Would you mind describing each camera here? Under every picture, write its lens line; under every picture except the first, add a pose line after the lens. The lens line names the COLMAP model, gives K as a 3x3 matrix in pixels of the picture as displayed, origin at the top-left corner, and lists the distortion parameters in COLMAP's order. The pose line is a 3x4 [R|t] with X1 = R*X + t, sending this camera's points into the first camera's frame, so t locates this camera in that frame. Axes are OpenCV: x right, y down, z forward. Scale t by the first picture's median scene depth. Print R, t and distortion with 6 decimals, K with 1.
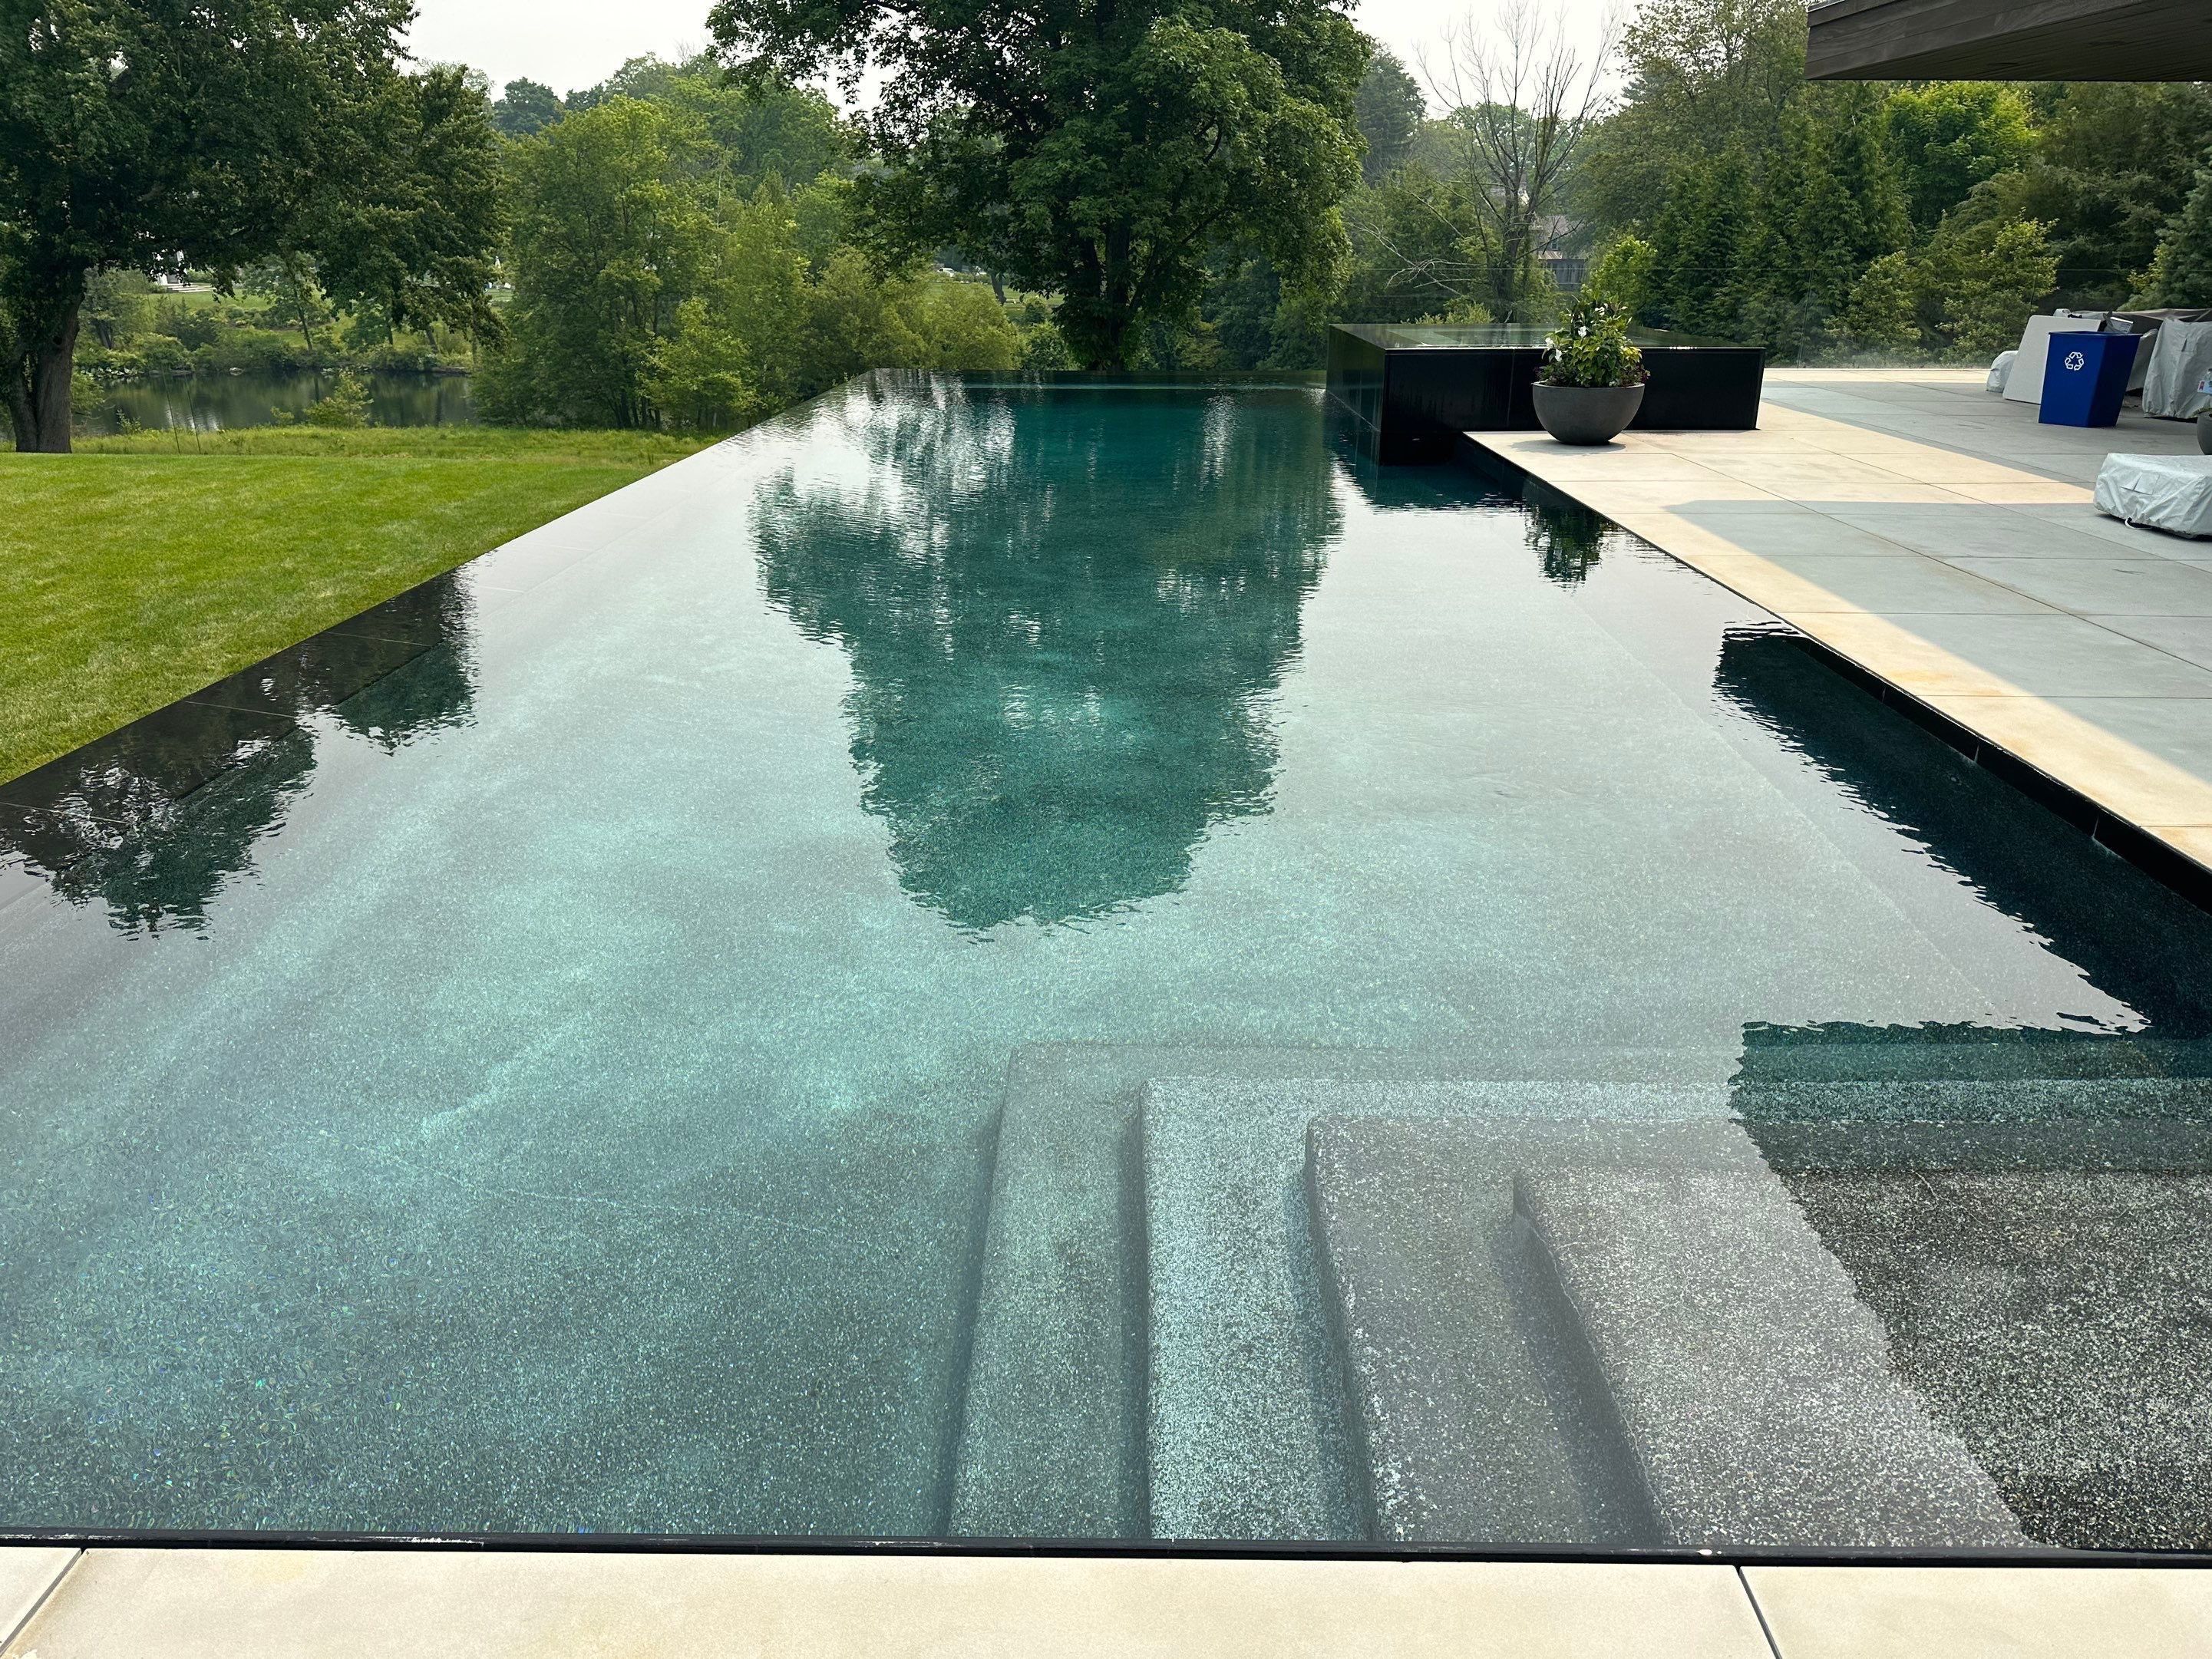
lens RADIAL K [[1546.6, 0, 1141.8], [0, 1546.6, 826.2], [0, 0, 1]] dist [0.035413, -0.031311]
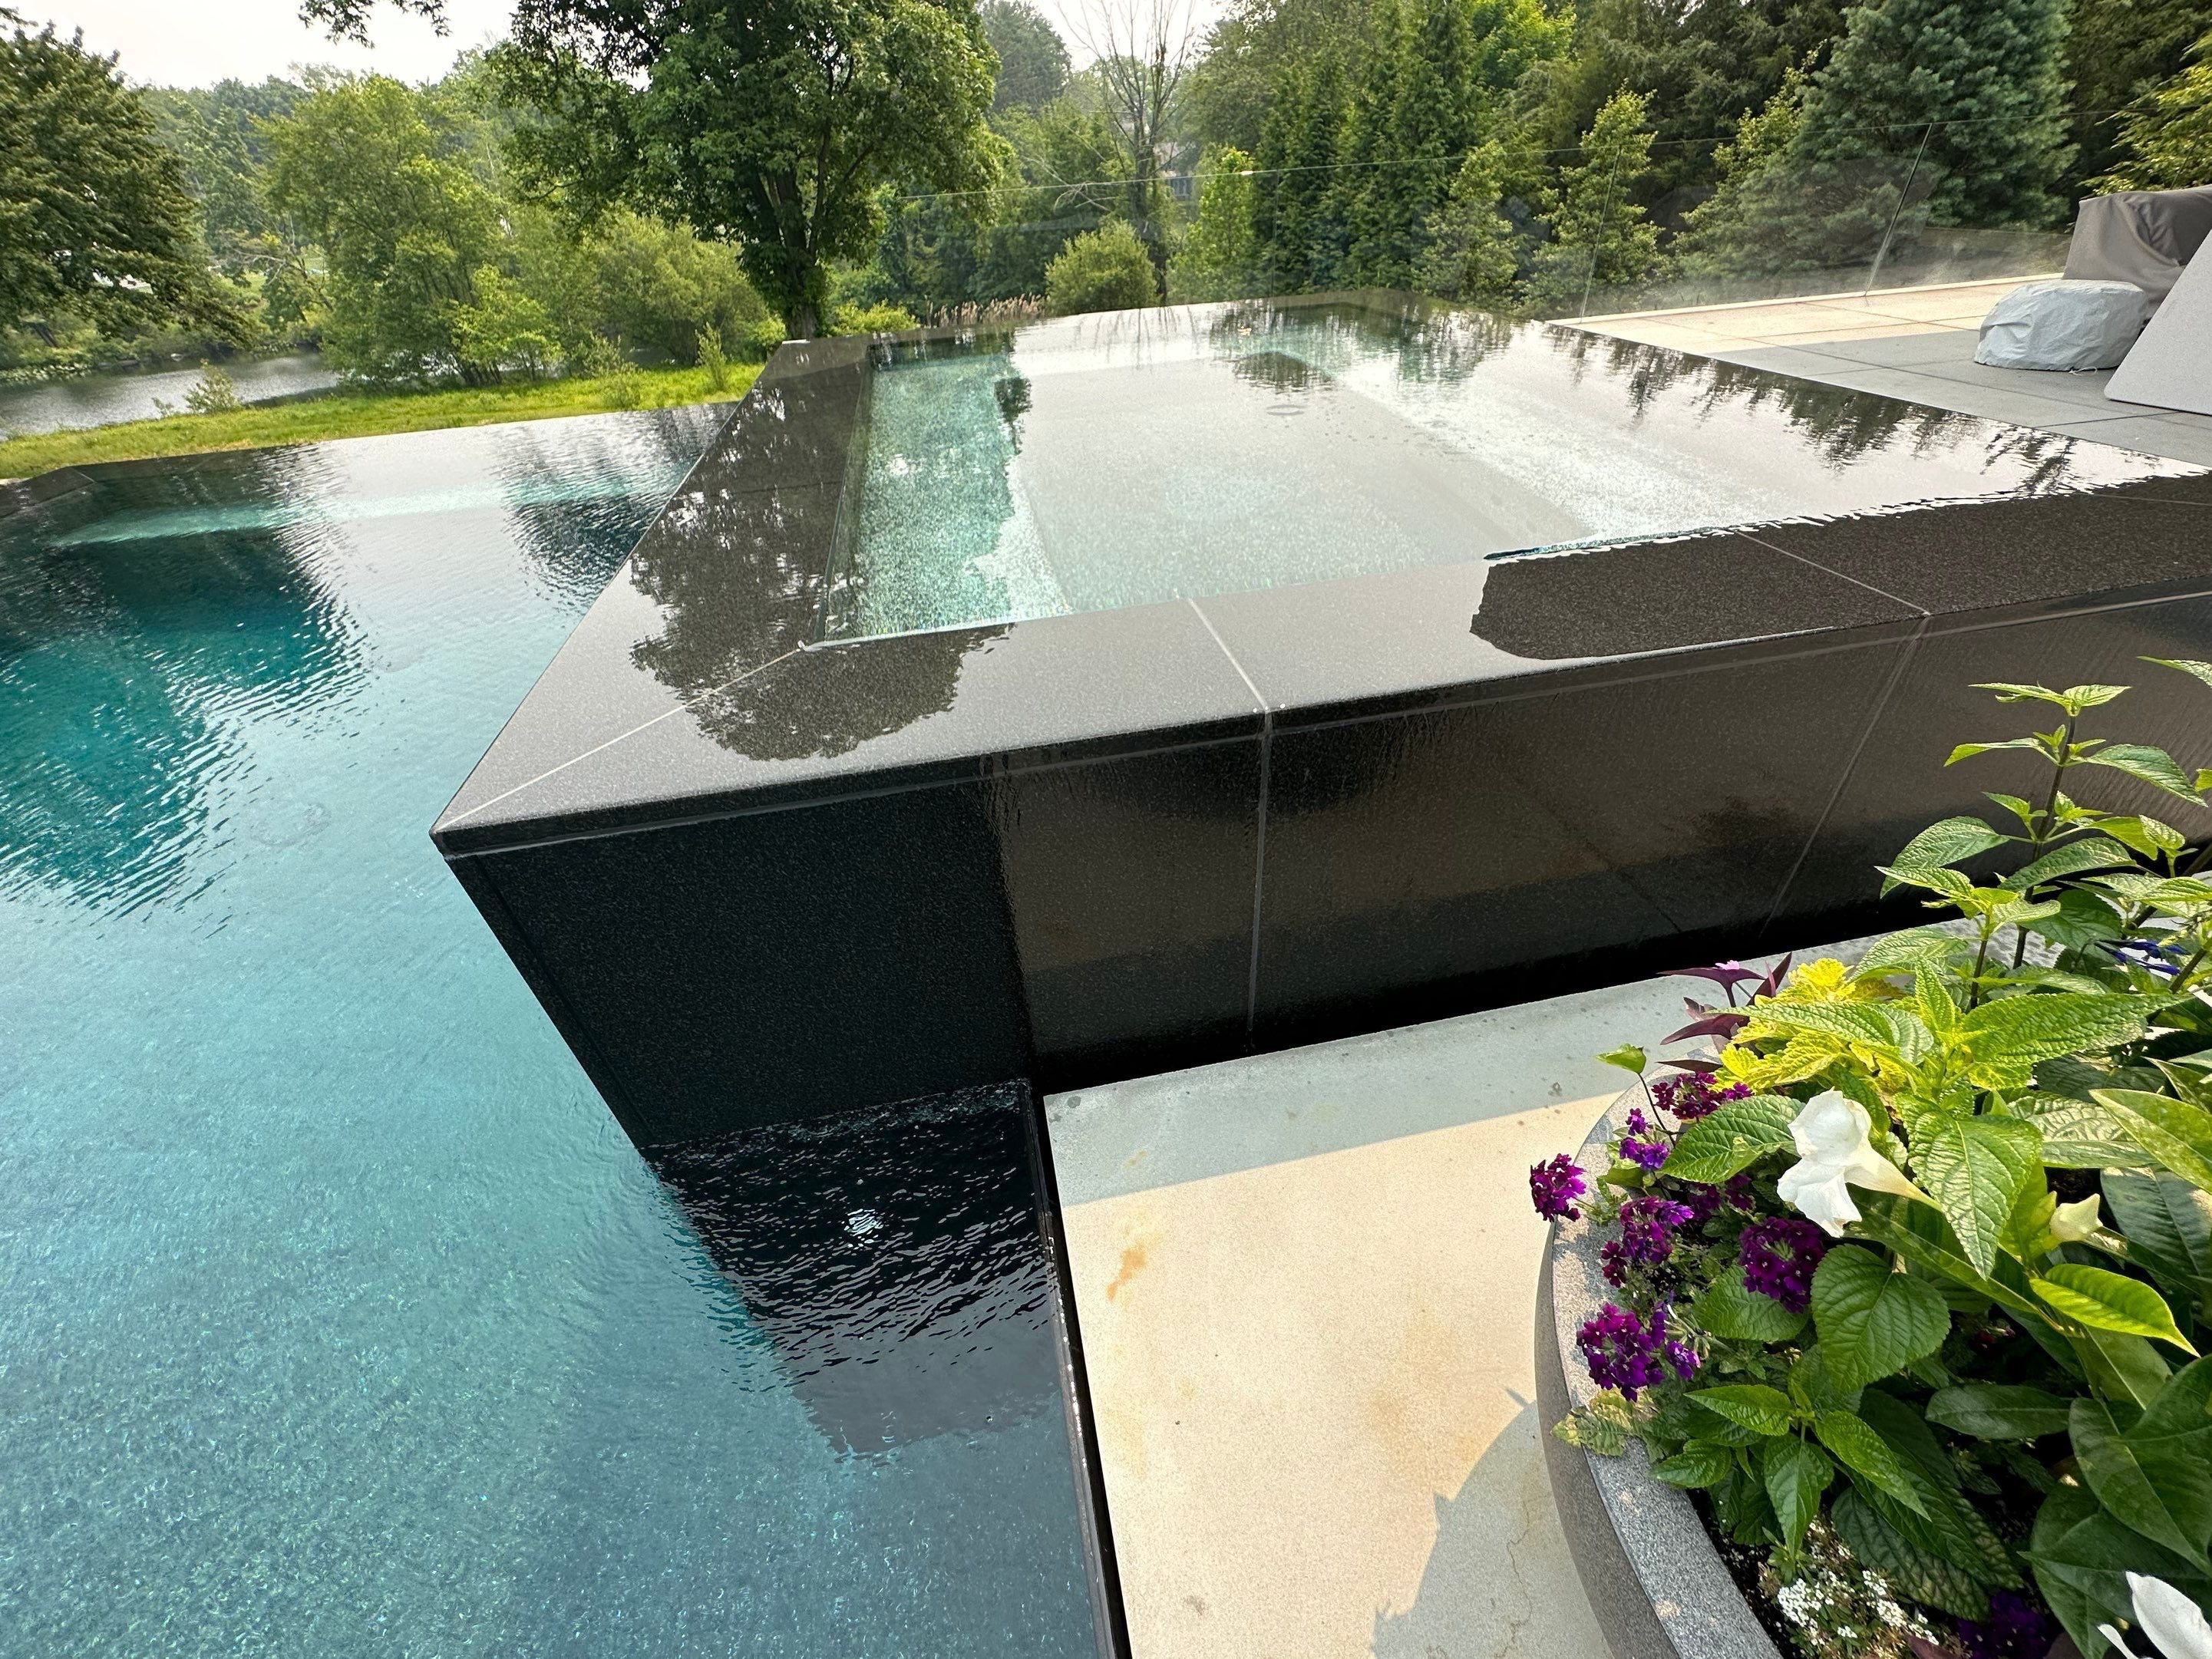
lens RADIAL K [[873.6, 0, 1106.0], [0, 873.6, 829.5], [0, 0, 1]] dist [0.001250, 0.000592]
pose [[0.980856, -0.159392, 0.111876, 0.063912], [0.122004, 0.950758, 0.284910, -0.097334], [-0.151780, -0.265806, 0.952003, 0.273684]]
